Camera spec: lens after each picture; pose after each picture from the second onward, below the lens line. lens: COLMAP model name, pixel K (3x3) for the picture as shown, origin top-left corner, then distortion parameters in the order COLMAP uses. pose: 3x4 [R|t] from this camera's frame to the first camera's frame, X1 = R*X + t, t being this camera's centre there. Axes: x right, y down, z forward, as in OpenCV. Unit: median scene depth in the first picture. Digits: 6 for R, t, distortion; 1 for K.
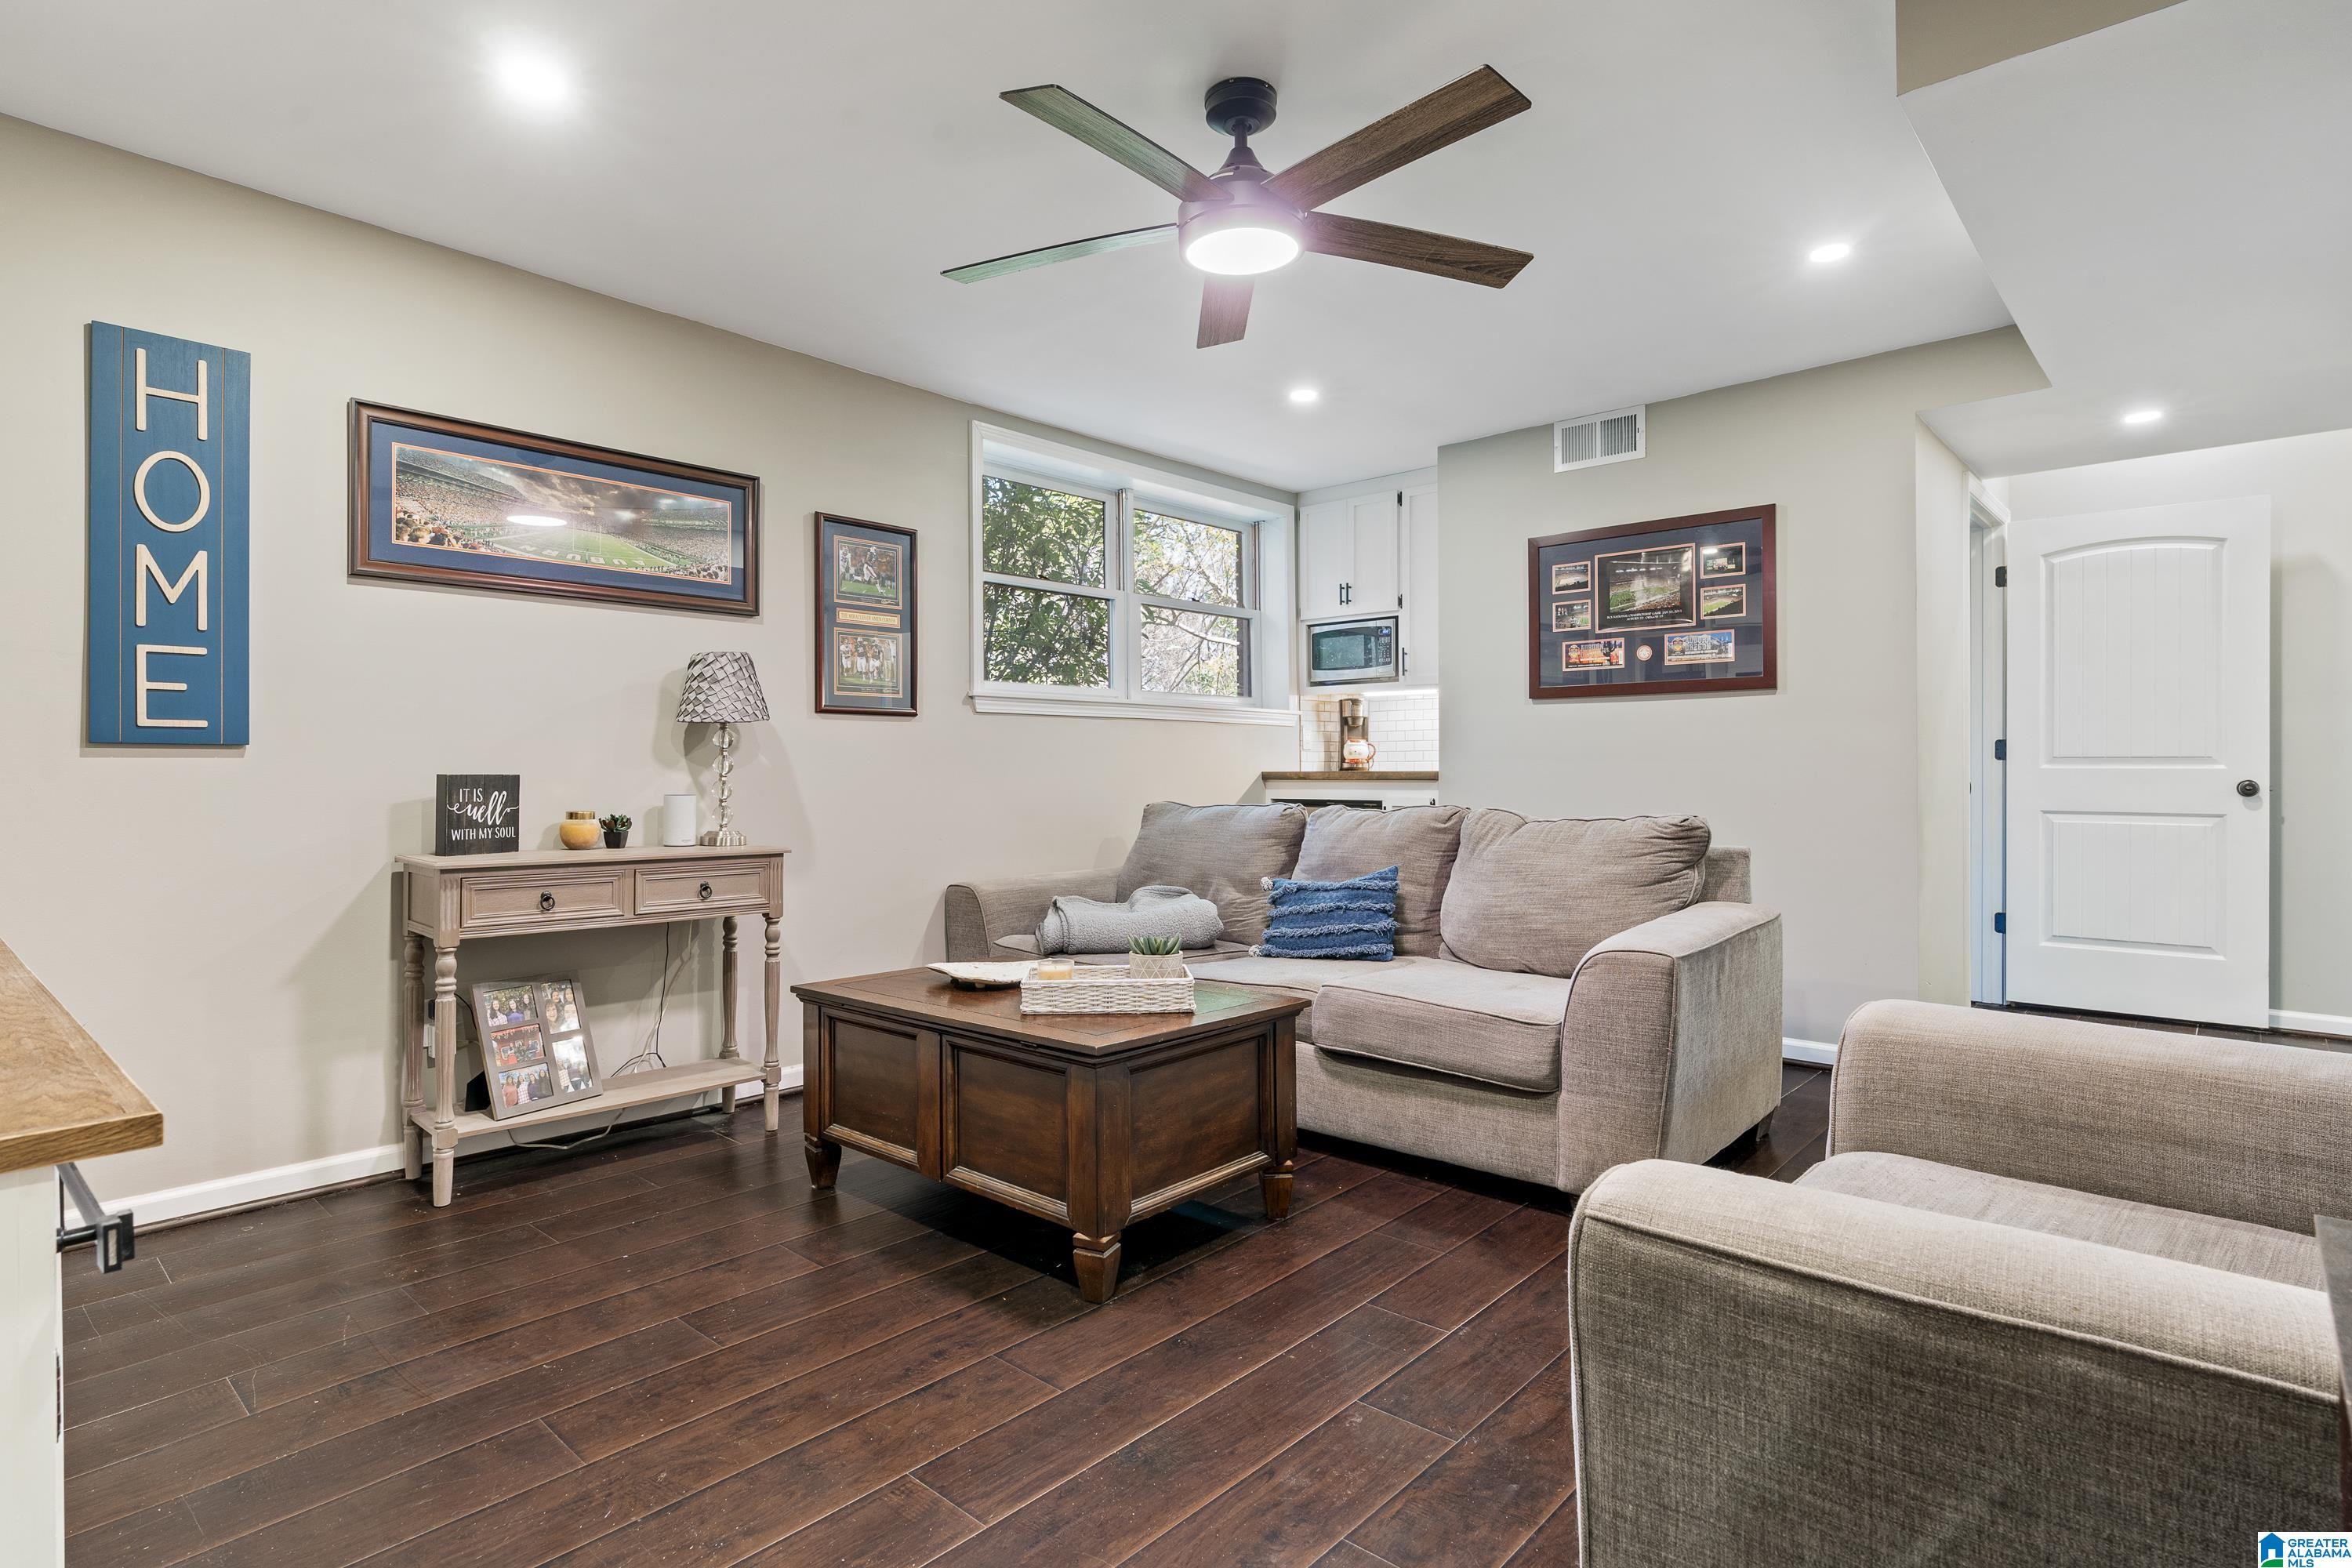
lens RADIAL K [[1194.4, 0, 1175.0], [0, 1194.4, 773.2], [0, 0, 1]] dist [-0.004383, -0.000232]
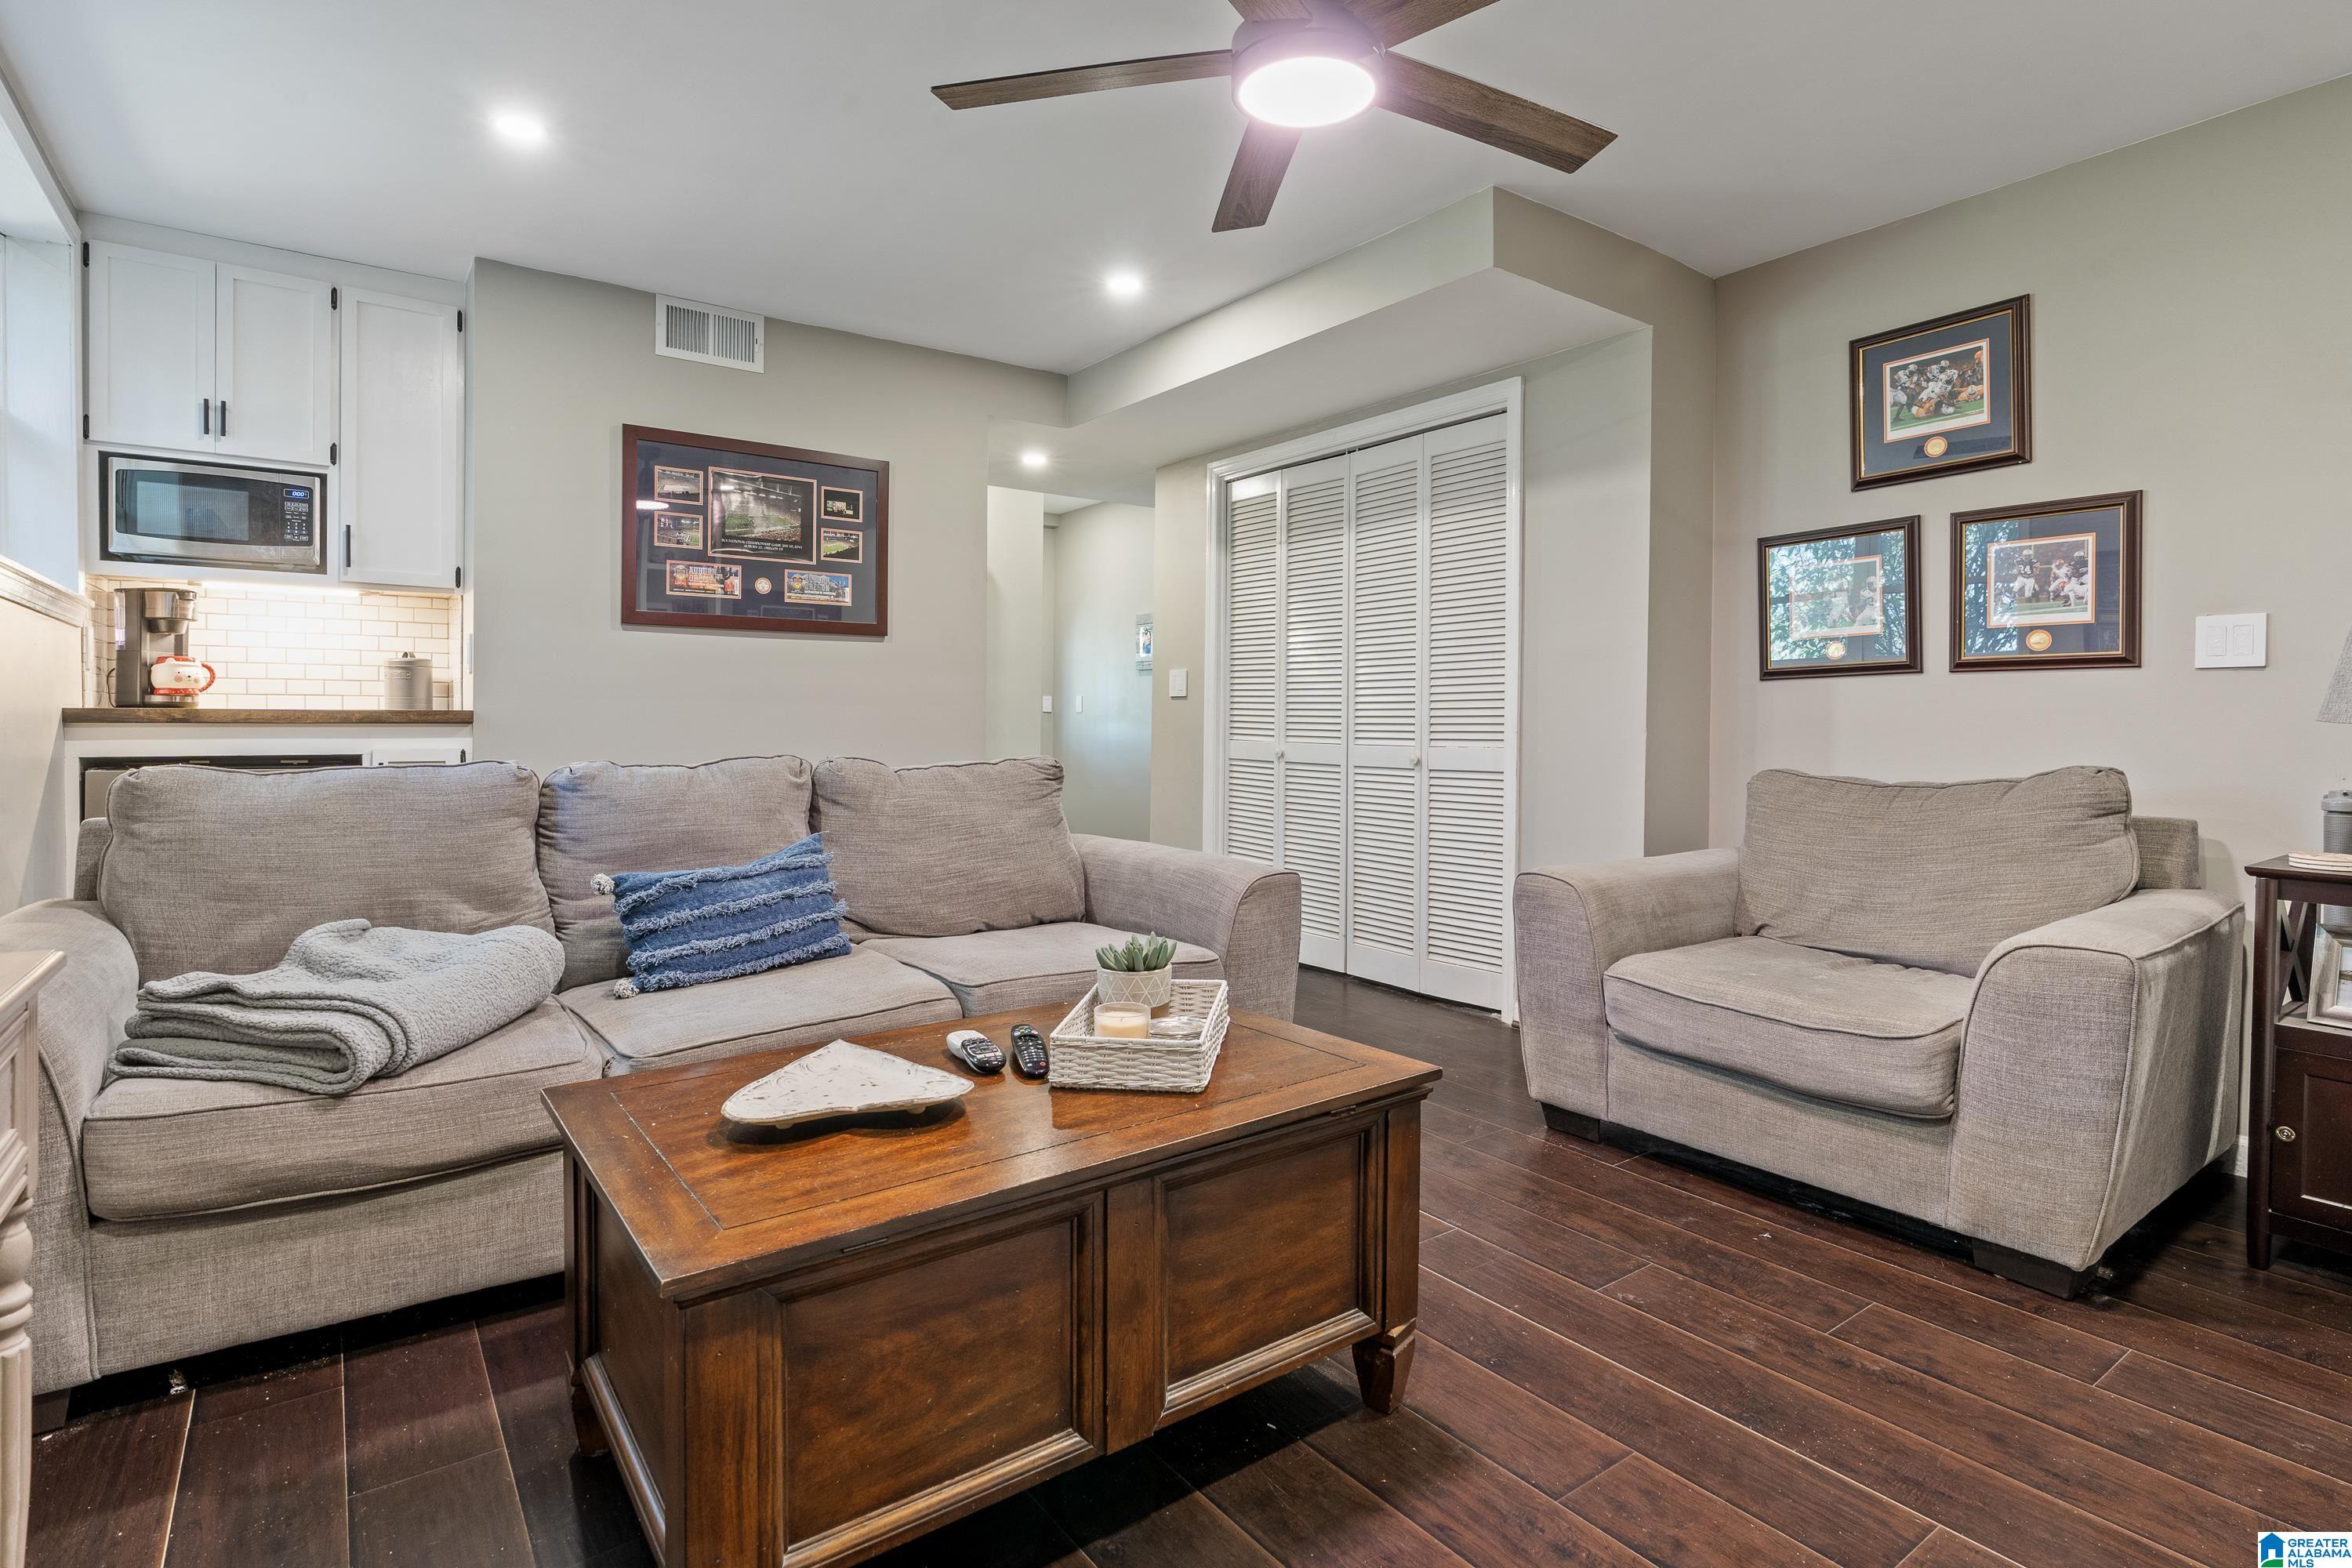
lens RADIAL K [[1155.4, 0, 1164.5], [0, 1155.4, 734.7], [0, 0, 1]] dist [-0.000983, -0.000741]
pose [[0.212180, -0.012317, 0.977153, -0.519062], [-0.006275, 0.999883, 0.013966, 0.000450], [-0.977211, -0.009095, 0.212078, 0.626894]]
